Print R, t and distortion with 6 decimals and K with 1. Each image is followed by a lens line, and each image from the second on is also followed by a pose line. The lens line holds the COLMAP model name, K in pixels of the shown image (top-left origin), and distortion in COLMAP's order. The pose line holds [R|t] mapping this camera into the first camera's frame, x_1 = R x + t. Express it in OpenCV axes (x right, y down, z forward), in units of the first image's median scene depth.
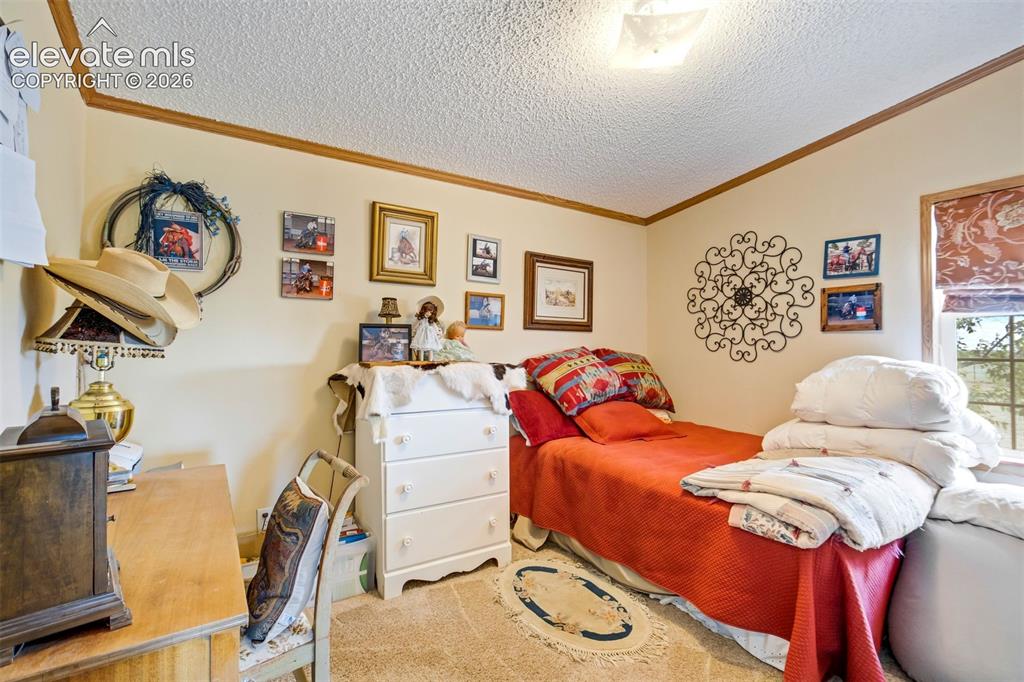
lens RADIAL K [[475.6, 0, 512.0], [0, 475.6, 341.0], [0, 0, 1]] dist [-0.042256, 0.024980]
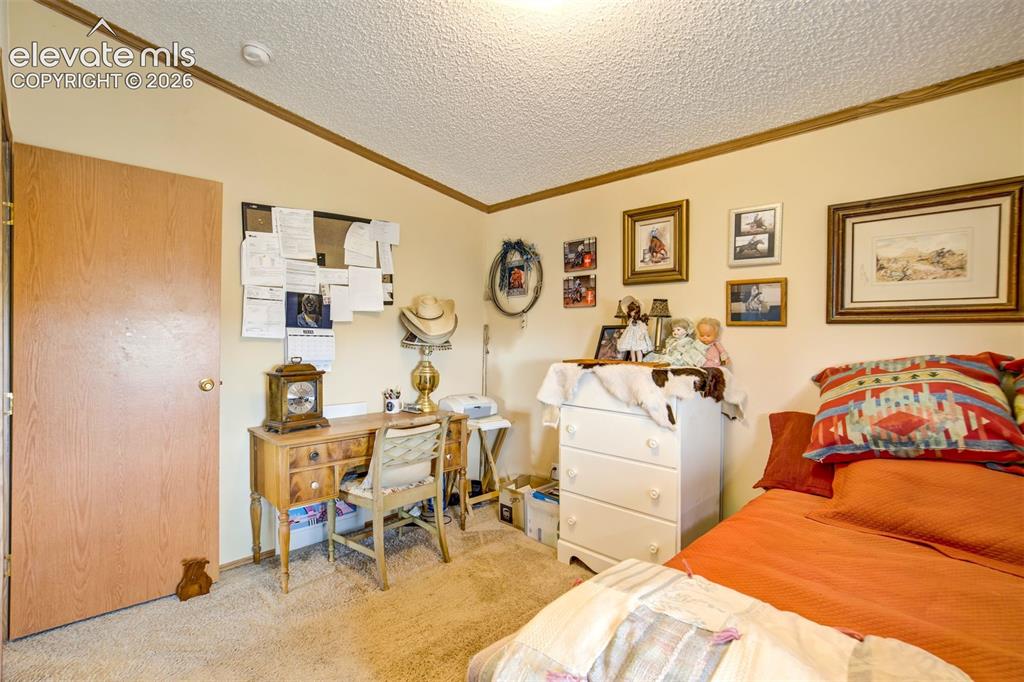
lens RADIAL K [[475.6, 0, 512.0], [0, 475.6, 341.0], [0, 0, 1]] dist [-0.042256, 0.024980]
pose [[0.205667, 0.003850, -0.978614, 0.683364], [0.003066, 0.999985, 0.004579, -0.005431], [0.978617, -0.003942, 0.205652, 0.507327]]
